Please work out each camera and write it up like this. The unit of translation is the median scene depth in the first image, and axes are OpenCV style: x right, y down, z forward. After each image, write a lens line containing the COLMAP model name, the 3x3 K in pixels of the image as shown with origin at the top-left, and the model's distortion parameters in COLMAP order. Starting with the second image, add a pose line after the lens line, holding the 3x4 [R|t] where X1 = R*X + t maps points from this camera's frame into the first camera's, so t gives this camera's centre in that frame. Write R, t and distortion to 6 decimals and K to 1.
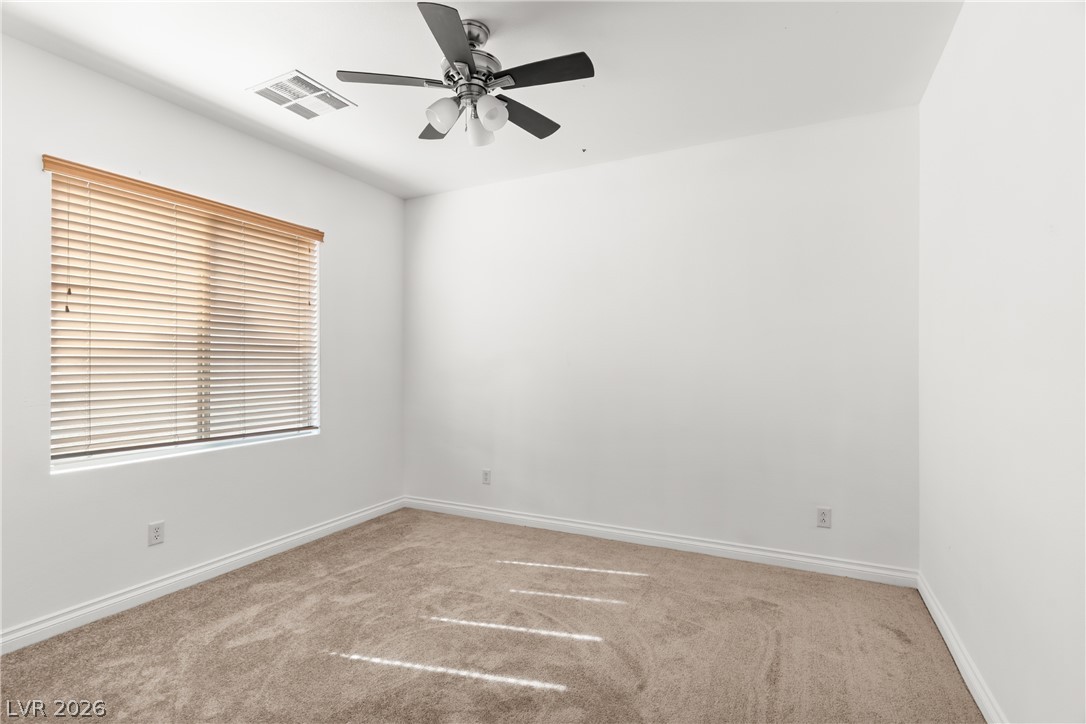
lens RADIAL K [[513.6, 0, 543.0], [0, 513.6, 362.0], [0, 0, 1]] dist [-0.000157, -0.000594]
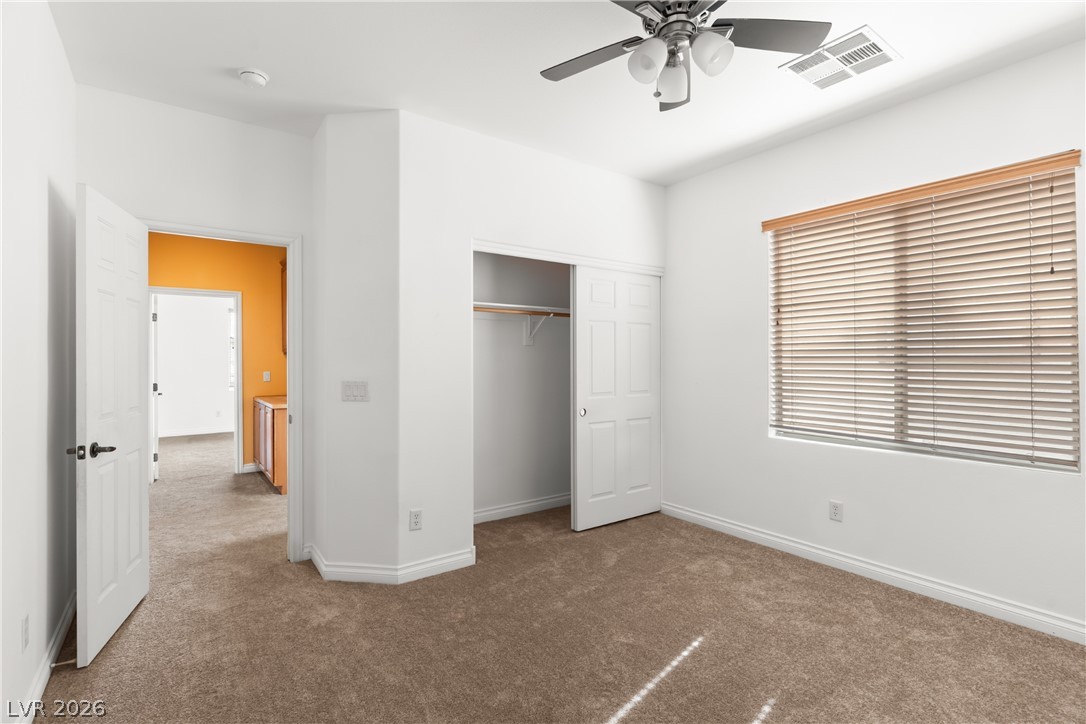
lens RADIAL K [[513.6, 0, 543.0], [0, 513.6, 362.0], [0, 0, 1]] dist [-0.000157, -0.000594]
pose [[-0.464691, 0.006057, -0.885452, 0.528571], [0.006206, 0.999974, 0.003584, -0.004513], [0.885451, -0.003830, -0.464717, 0.912710]]
